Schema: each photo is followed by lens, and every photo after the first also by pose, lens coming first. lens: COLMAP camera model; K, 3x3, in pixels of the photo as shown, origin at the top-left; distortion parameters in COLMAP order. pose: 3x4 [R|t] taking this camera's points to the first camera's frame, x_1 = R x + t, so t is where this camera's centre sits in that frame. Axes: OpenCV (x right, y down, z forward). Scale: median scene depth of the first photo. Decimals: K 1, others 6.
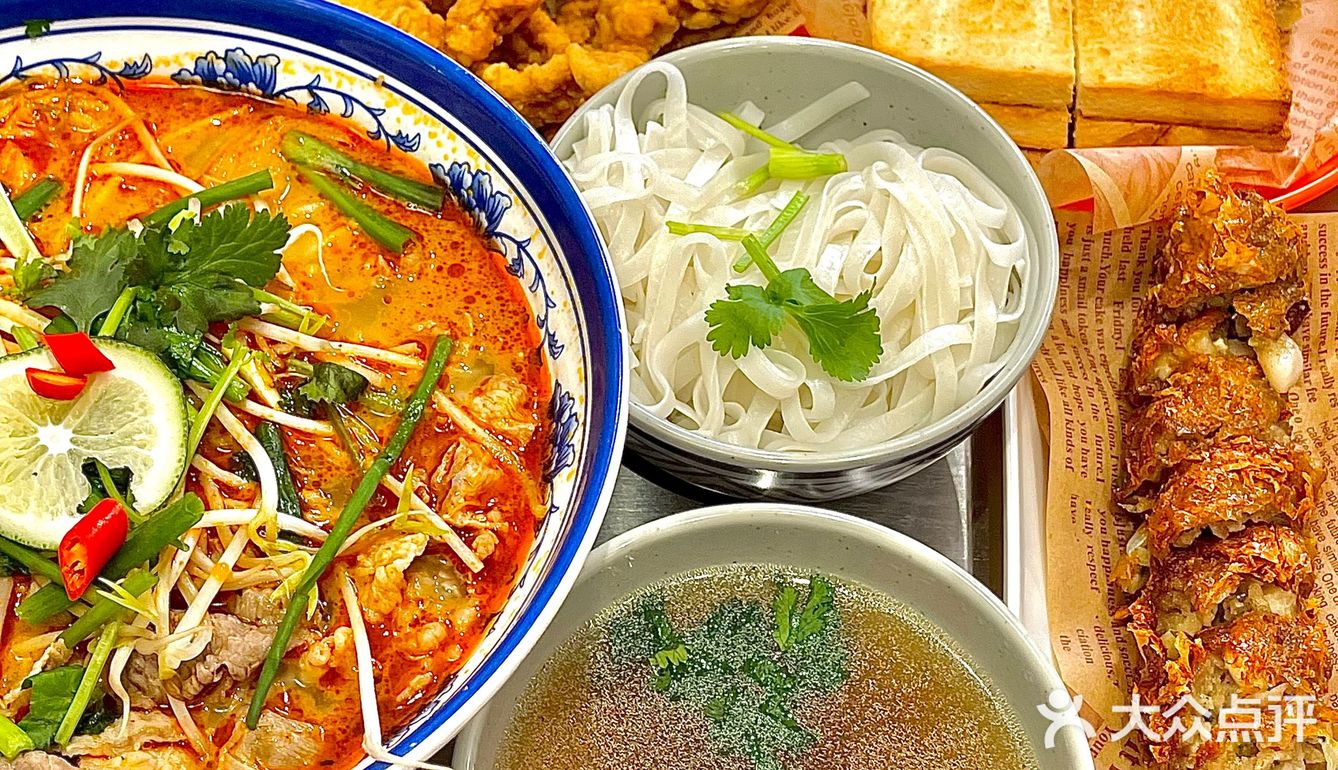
lens RADIAL K [[1871.2, 0, 653.8], [0, 1871.2, 277.1], [0, 0, 1]] dist [0.159509, -0.398864]
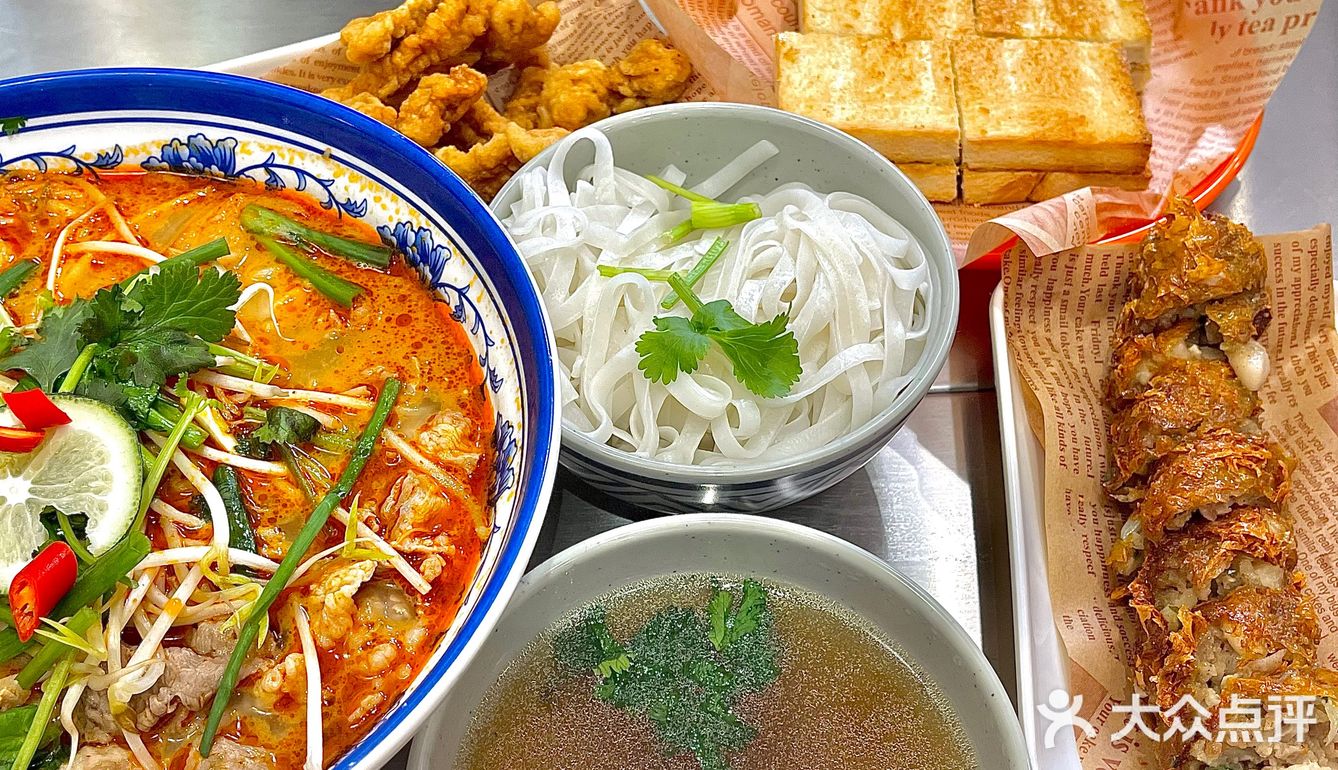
lens RADIAL K [[1376.2, 0, 648.8], [0, 1376.2, 384.3], [0, 0, 1]] dist [0.117953, -0.267159]
pose [[0.998234, -0.059350, 0.002375, 0.031422], [0.059370, 0.998193, -0.009267, 0.049339], [-0.001821, 0.009392, 0.999954, 0.205373]]
